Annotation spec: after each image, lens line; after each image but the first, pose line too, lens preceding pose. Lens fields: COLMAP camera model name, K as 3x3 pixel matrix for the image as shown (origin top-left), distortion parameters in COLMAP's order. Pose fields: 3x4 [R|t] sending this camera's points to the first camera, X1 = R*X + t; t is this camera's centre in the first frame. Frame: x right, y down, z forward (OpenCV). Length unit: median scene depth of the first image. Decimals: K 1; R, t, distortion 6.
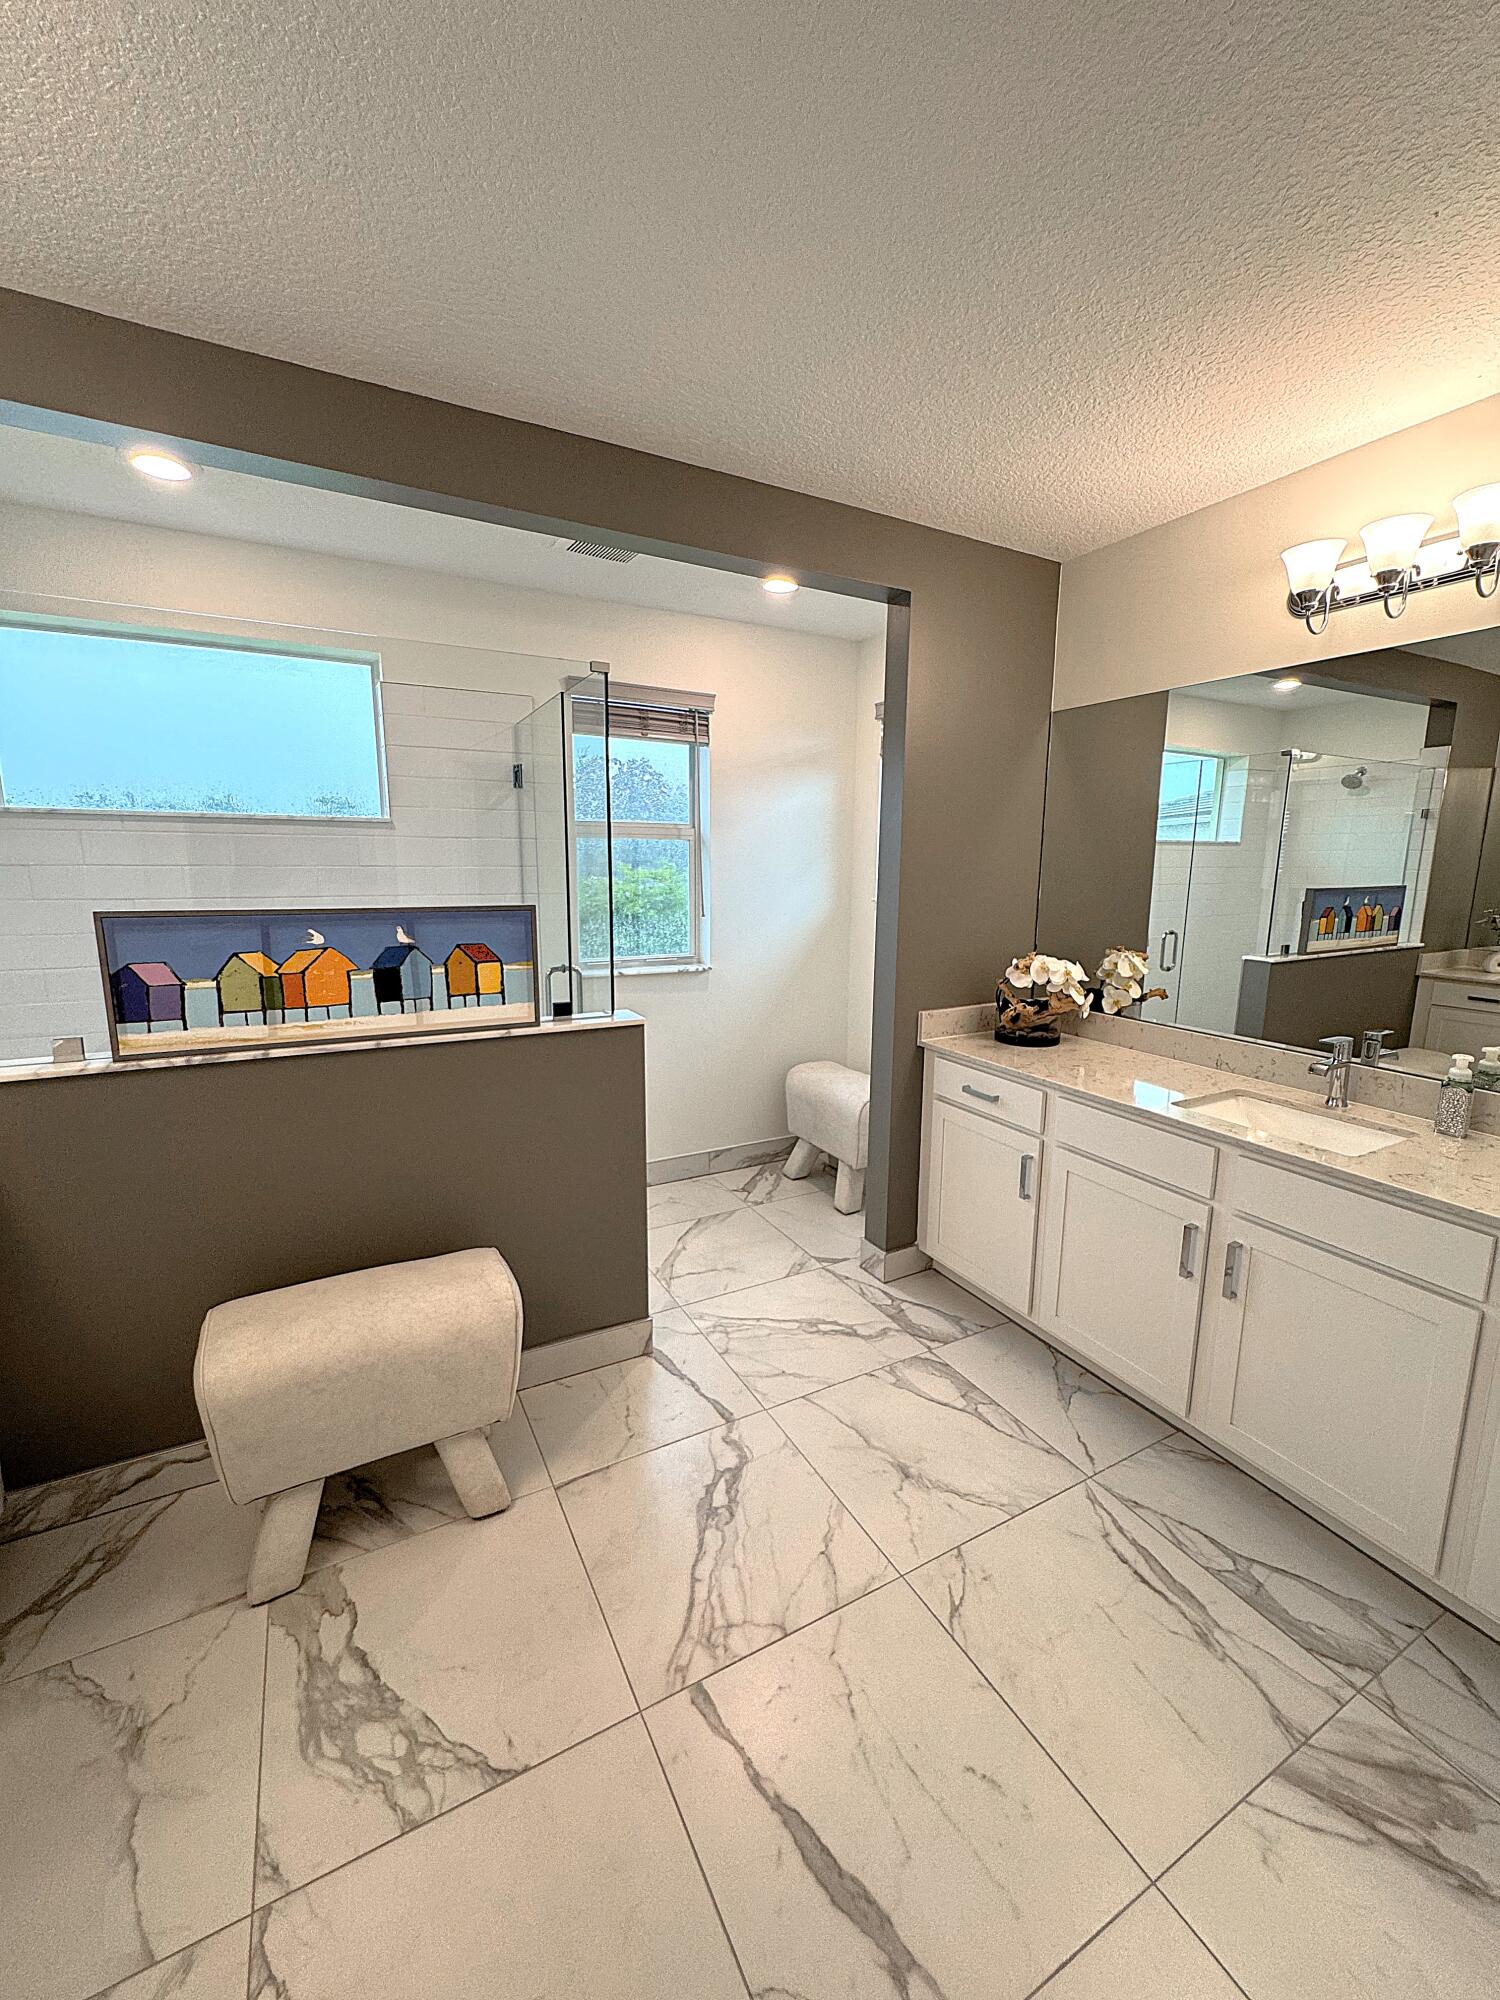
lens RADIAL K [[798.9, 0, 747.0], [0, 798.9, 999.8], [0, 0, 1]] dist [-0.004530, 0.000290]
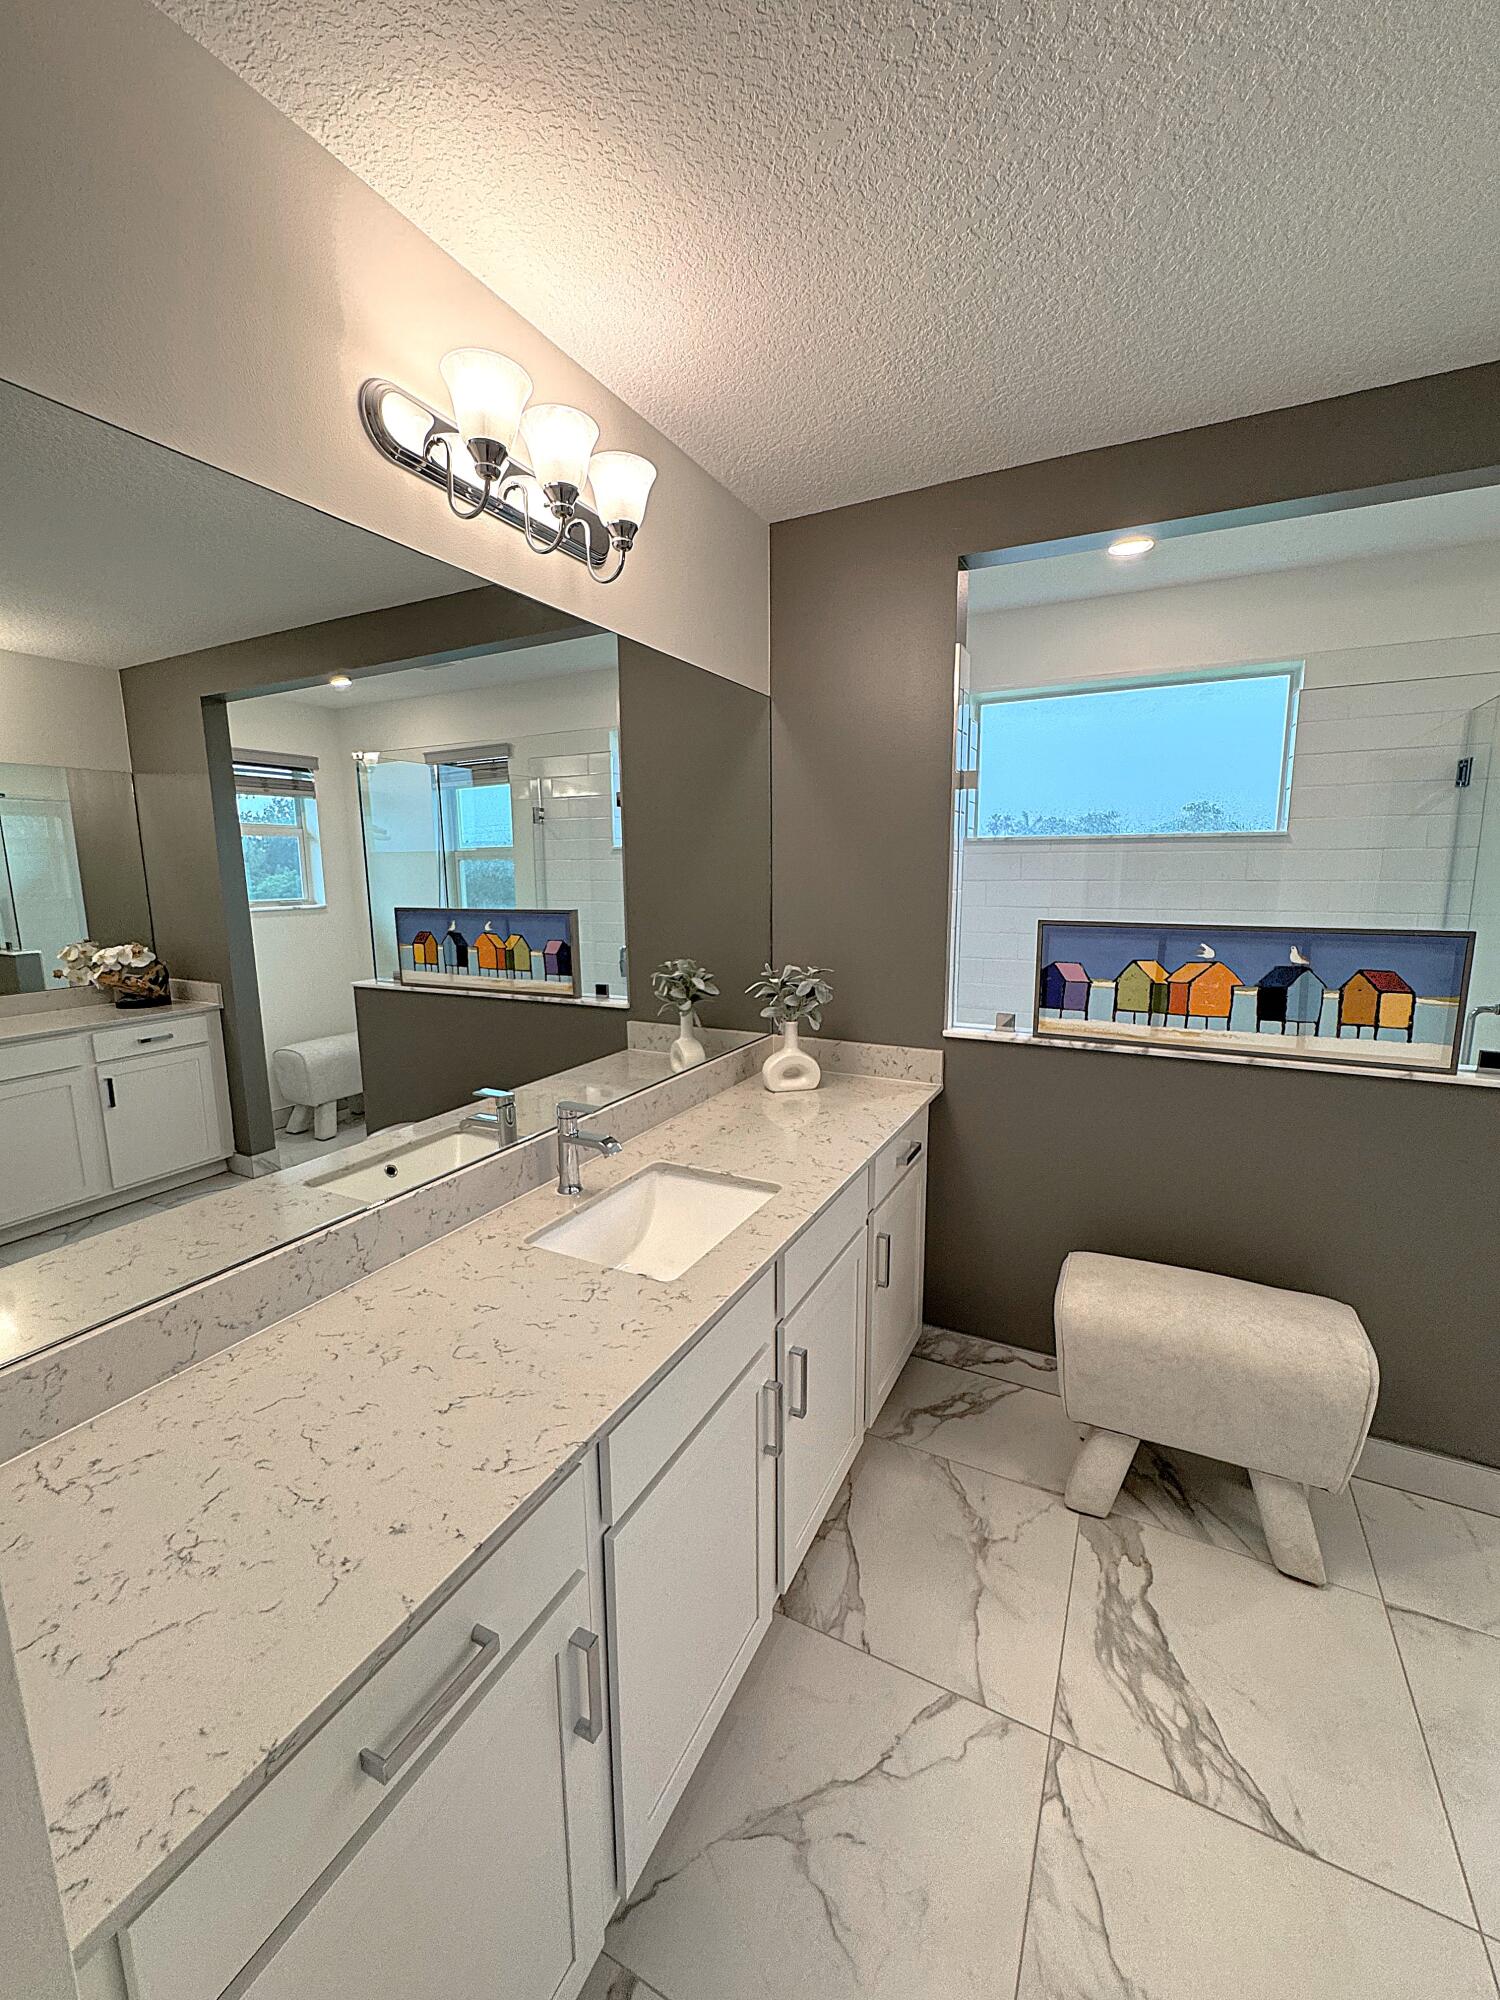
lens RADIAL K [[798.9, 0, 755.8], [0, 798.9, 997.3], [0, 0, 1]] dist [-0.004530, 0.000290]
pose [[0.570334, 0.121389, -0.812394, -0.011469], [-0.130434, 0.989855, 0.056335, 0.001147], [0.810991, 0.073834, 0.580381, -0.108771]]
